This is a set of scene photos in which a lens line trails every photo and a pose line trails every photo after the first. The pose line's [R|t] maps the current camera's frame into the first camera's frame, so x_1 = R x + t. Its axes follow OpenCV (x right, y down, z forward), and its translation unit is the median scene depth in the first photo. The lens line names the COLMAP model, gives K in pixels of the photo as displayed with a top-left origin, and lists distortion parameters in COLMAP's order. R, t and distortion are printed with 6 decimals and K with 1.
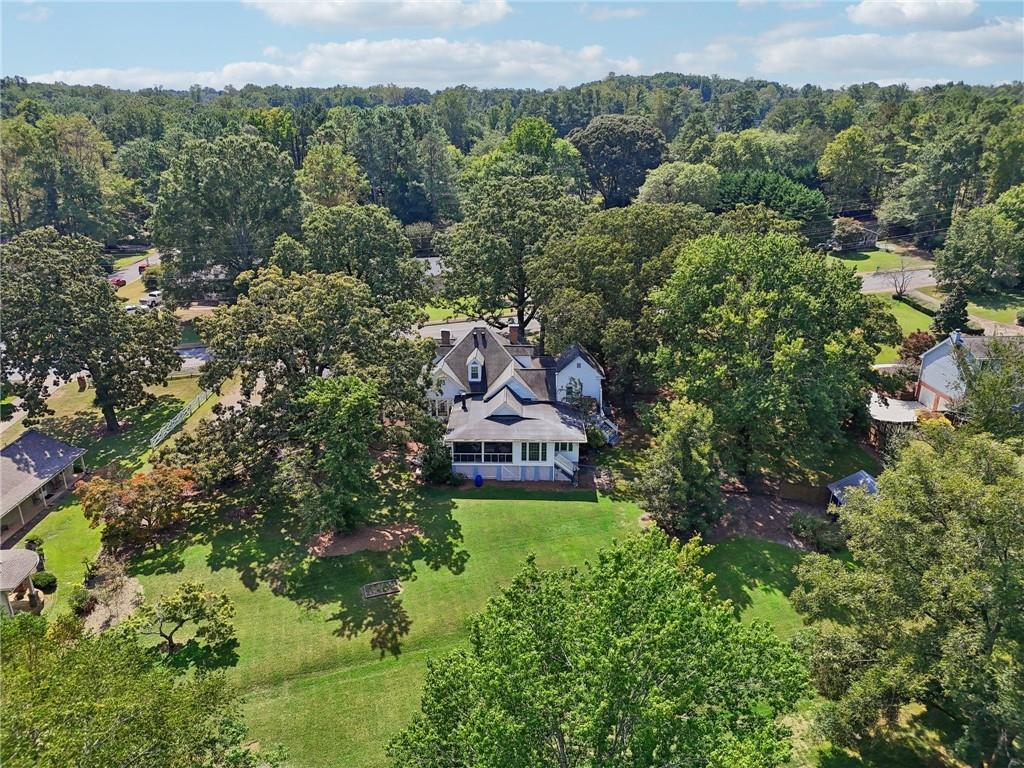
lens RADIAL K [[729.6, 0, 512.0], [0, 729.6, 384.0], [0, 0, 1]] dist [0.064312, -0.067181]
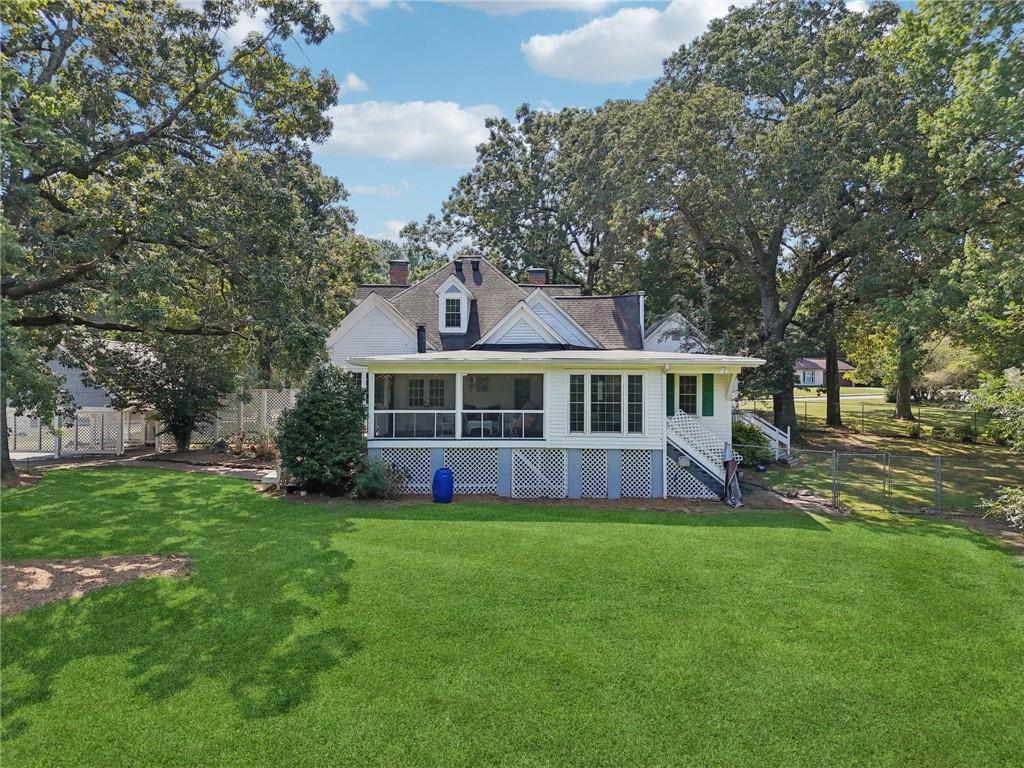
lens RADIAL K [[729.6, 0, 512.0], [0, 729.6, 384.0], [0, 0, 1]] dist [0.064312, -0.067181]
pose [[0.999833, -0.000087, -0.018266, -0.007962], [-0.006498, 0.932881, -0.360125, 0.208238], [0.017071, 0.360183, 0.932725, 0.671612]]
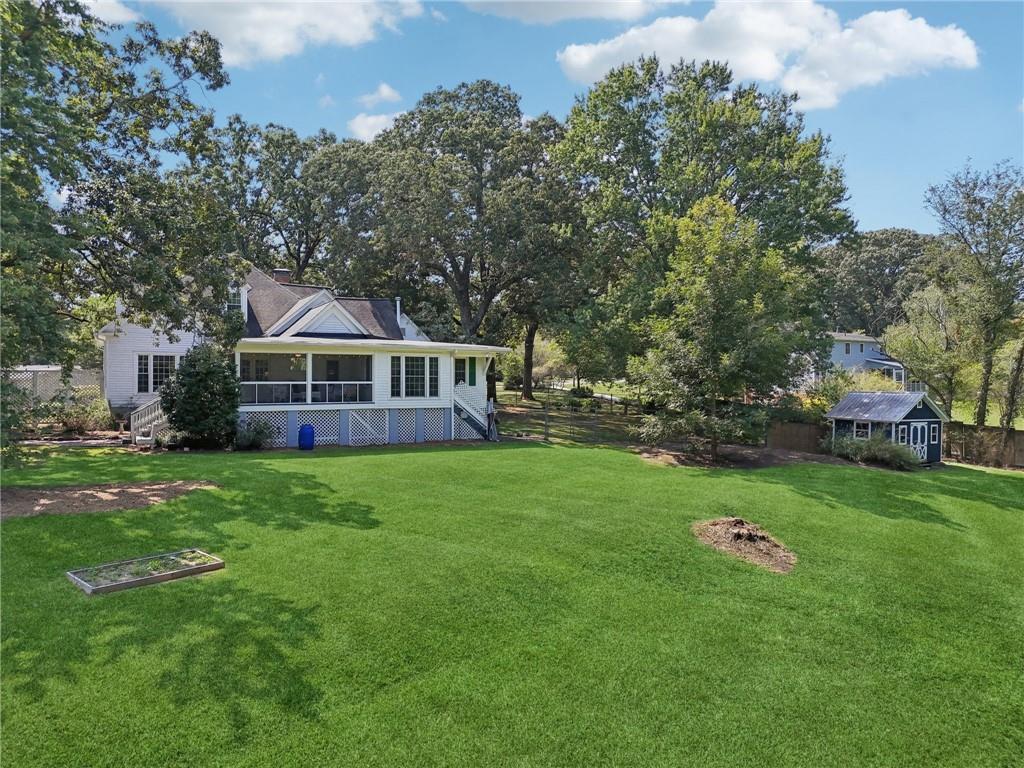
lens RADIAL K [[734.6, 0, 529.2], [0, 734.6, 383.1], [0, 0, 1]] dist [0.144543, -0.146880]
pose [[0.849223, -0.003776, 0.528020, -0.168139], [0.191203, 0.934313, -0.300834, 0.261807], [-0.492200, 0.356435, 0.794162, 0.563187]]
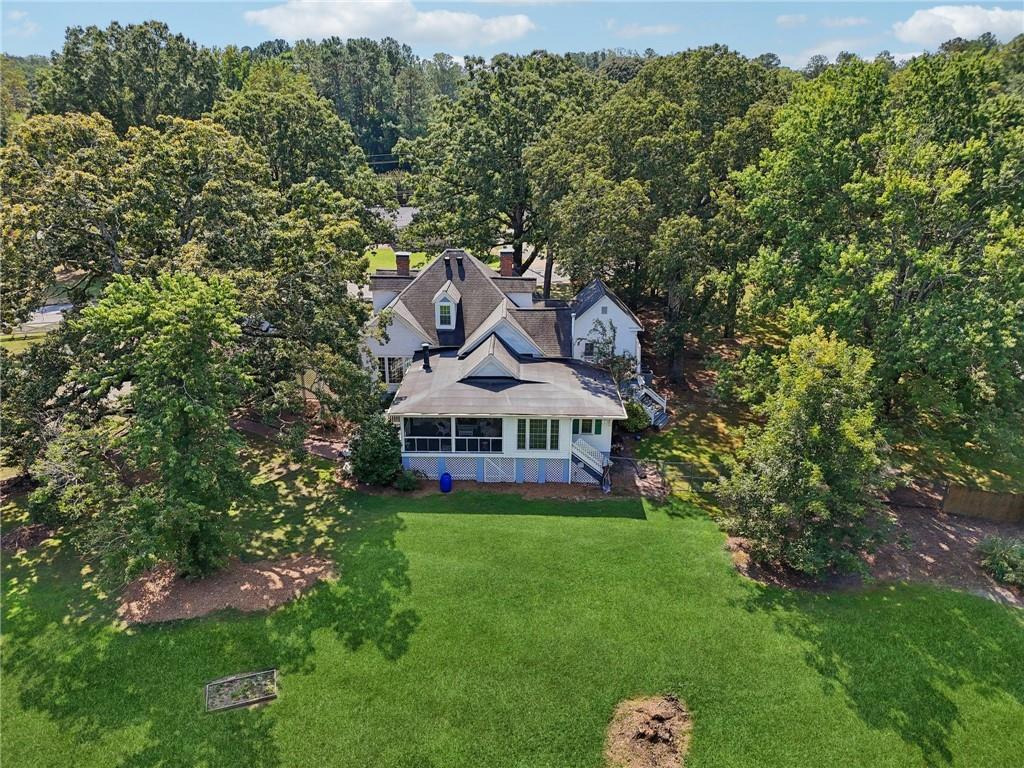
lens RADIAL K [[729.6, 0, 512.0], [0, 729.6, 384.0], [0, 0, 1]] dist [0.064312, -0.067181]
pose [[0.999984, 0.004346, 0.003647, 0.006298], [-0.004312, 0.999949, -0.009145, 0.056779], [-0.003686, 0.009129, 0.999952, 0.397208]]
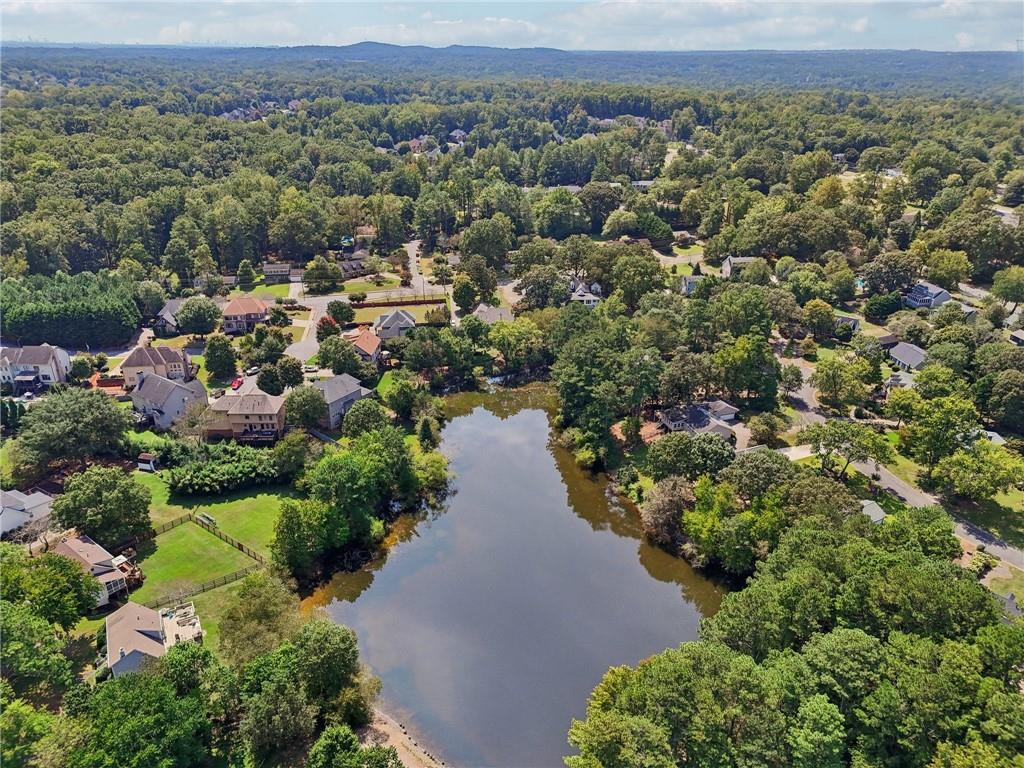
lens RADIAL K [[729.6, 0, 512.0], [0, 729.6, 384.0], [0, 0, 1]] dist [0.064312, -0.067181]
pose [[0.998366, -0.022682, 0.052447, -0.739933], [0.018955, 0.997331, 0.070504, 0.283890], [-0.053906, -0.069395, 0.996132, -3.810972]]
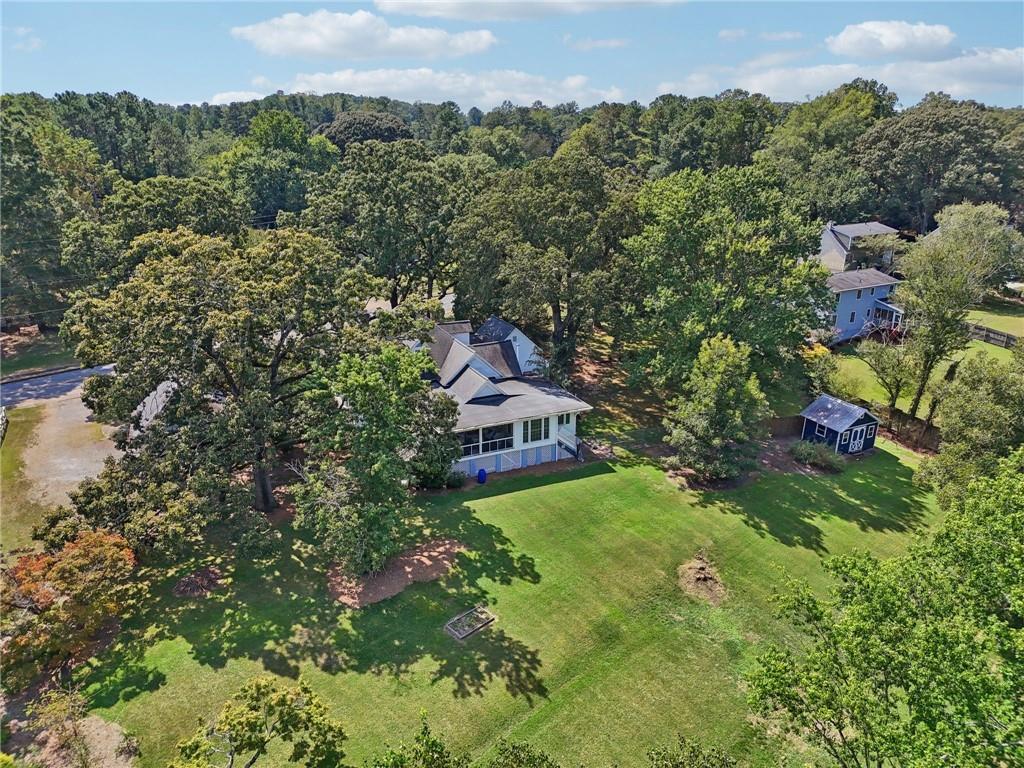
lens RADIAL K [[729.6, 0, 512.0], [0, 729.6, 384.0], [0, 0, 1]] dist [0.064312, -0.067181]
pose [[0.898093, -0.139034, 0.417252, -0.342319], [0.155894, 0.987753, -0.006412, 0.040499], [-0.411250, 0.070805, 0.908768, 0.232498]]
